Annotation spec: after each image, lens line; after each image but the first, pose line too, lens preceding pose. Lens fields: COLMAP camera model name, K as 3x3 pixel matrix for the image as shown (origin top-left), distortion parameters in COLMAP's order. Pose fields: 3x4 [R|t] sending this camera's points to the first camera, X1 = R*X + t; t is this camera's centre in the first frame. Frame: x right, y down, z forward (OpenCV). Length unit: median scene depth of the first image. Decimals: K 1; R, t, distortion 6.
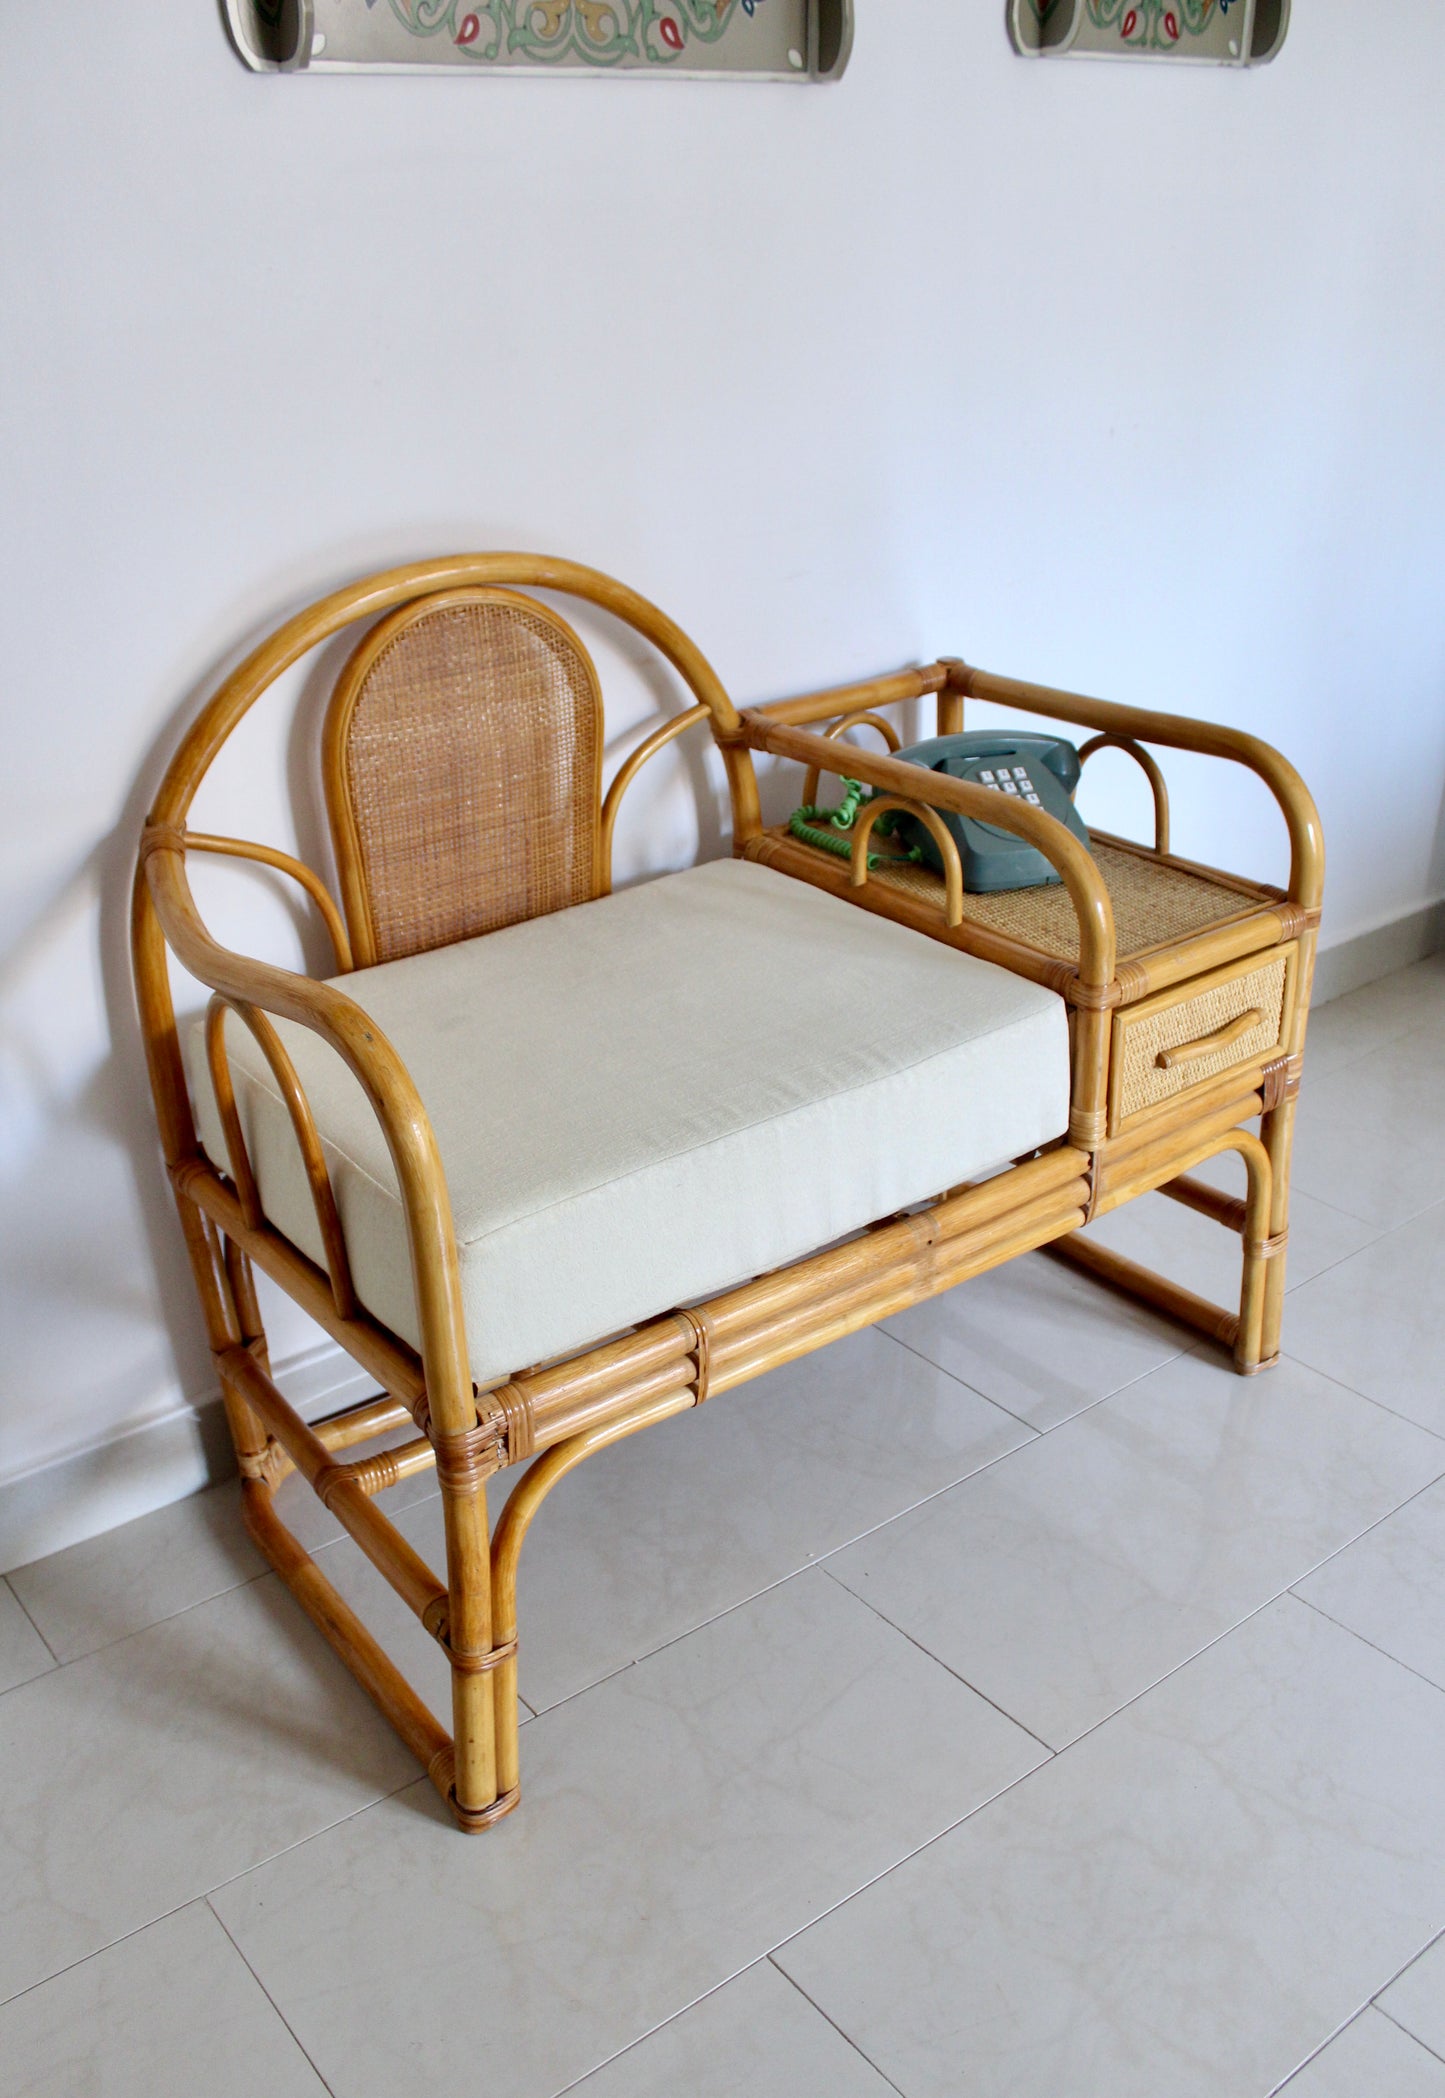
lens RADIAL K [[1840.2, 0, 721.6], [0, 1840.2, 1111.0], [0, 0, 1]] dist [-0.166742, 0.143273]
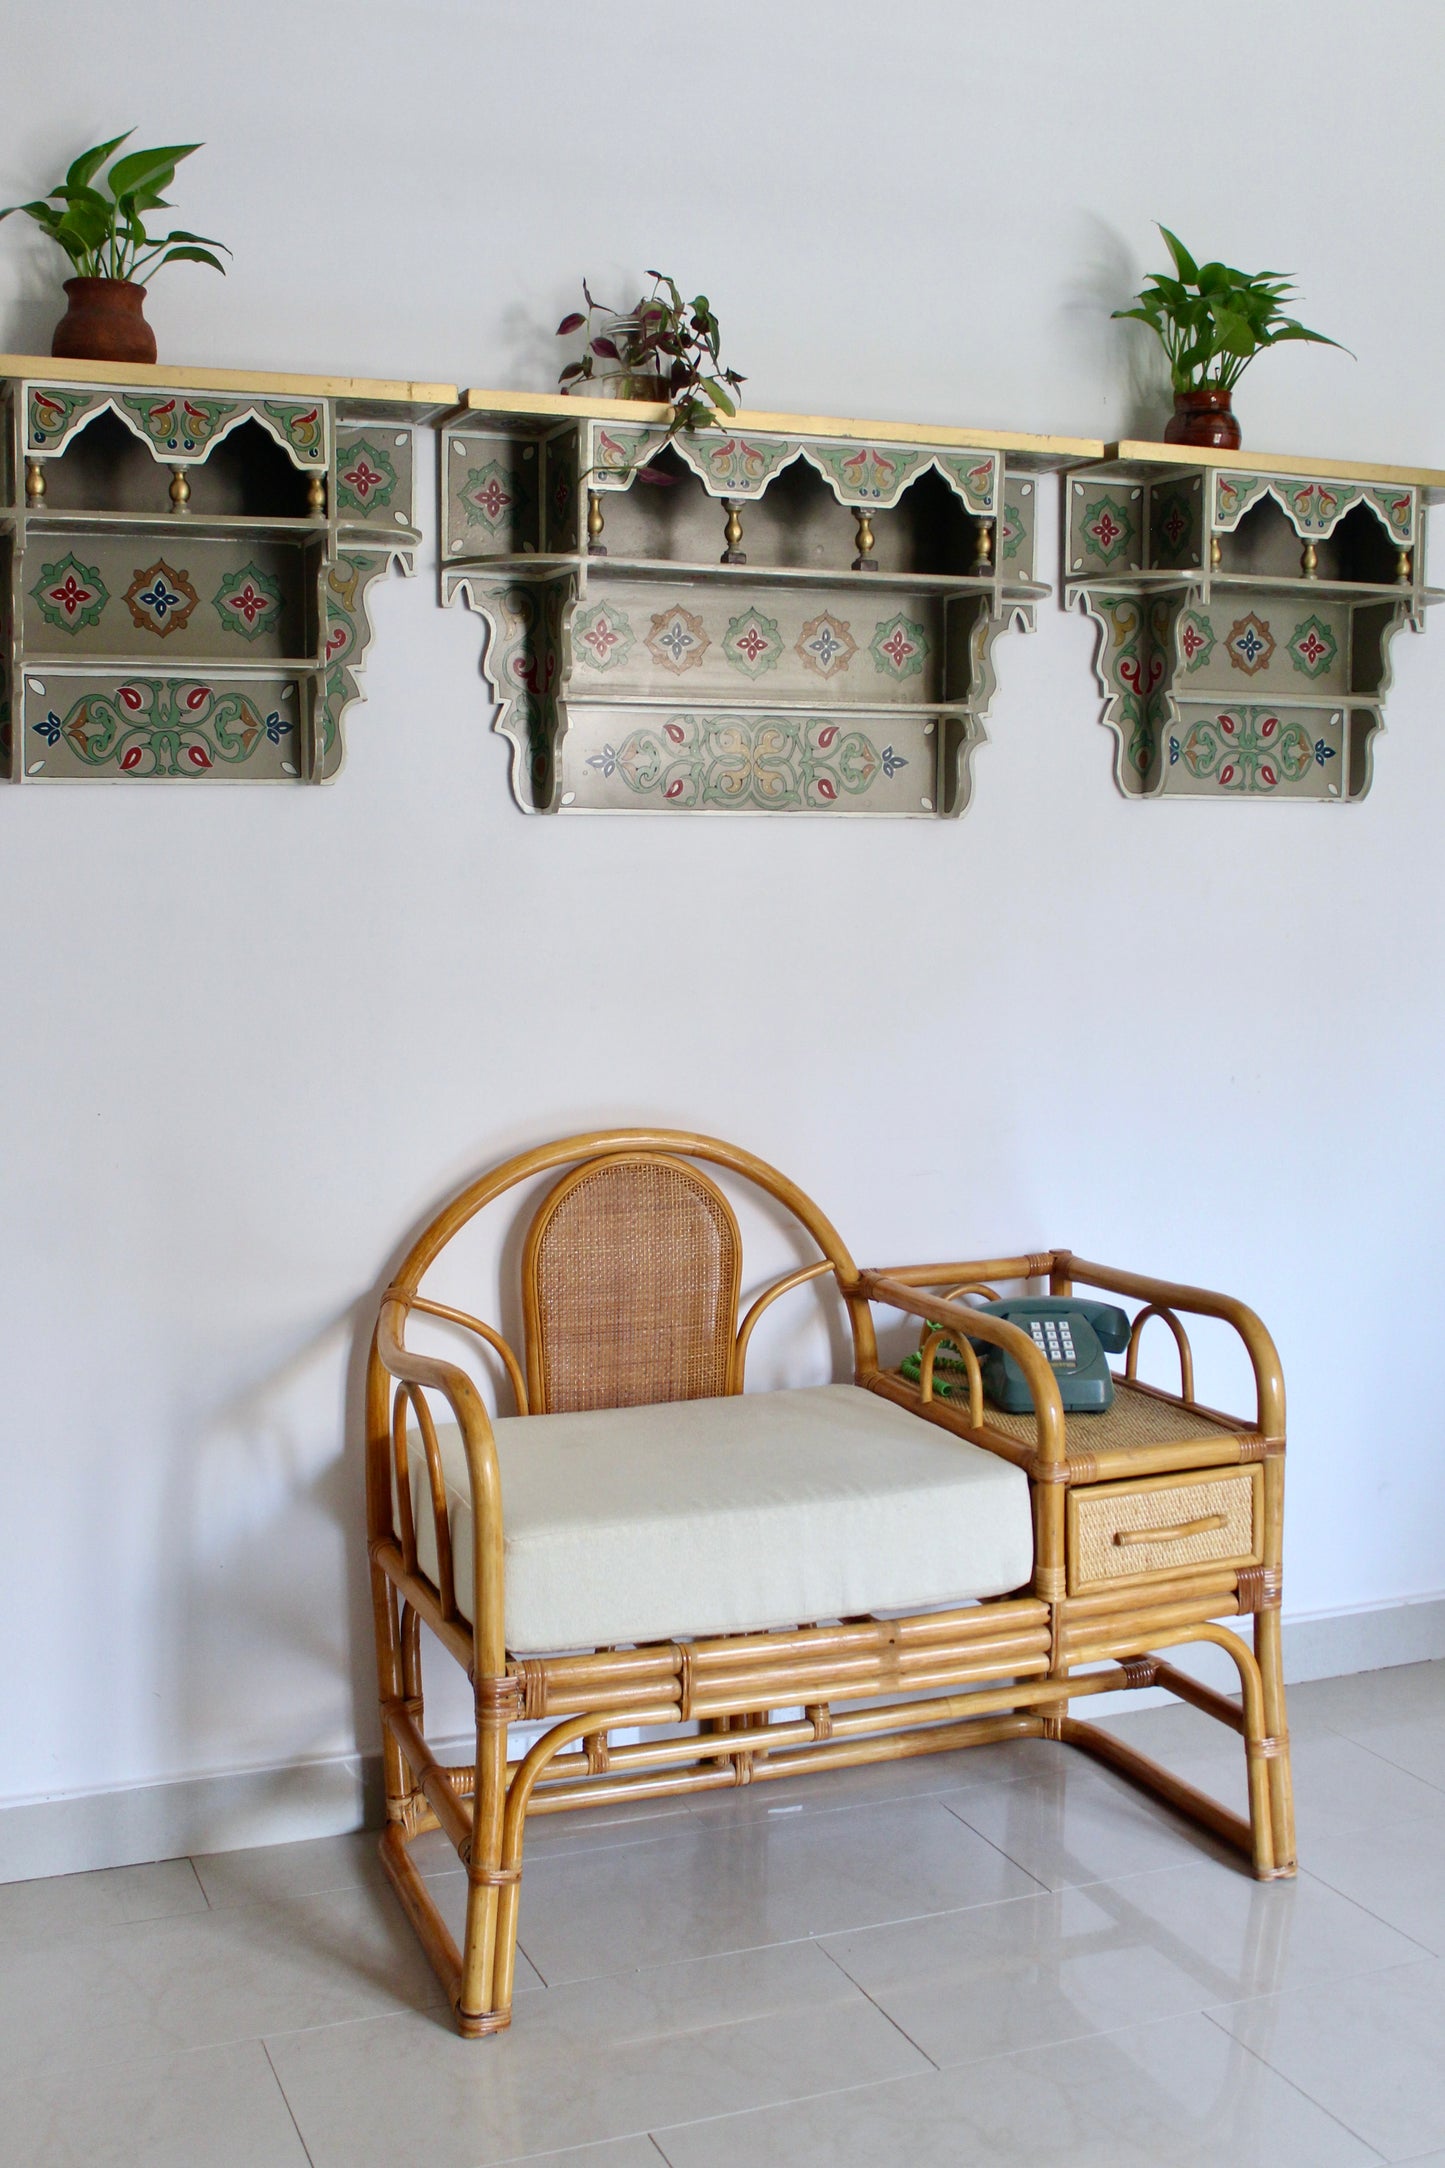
lens RADIAL K [[2285.3, 0, 722.5], [0, 2285.3, 1084.0], [0, 0, 1]] dist [-0.109548, 0.014651]
pose [[0.961546, 0.043605, -0.271161, 0.388564], [-0.141635, 0.924629, -0.353554, 0.272376], [0.235307, 0.378364, 0.895249, -0.575602]]
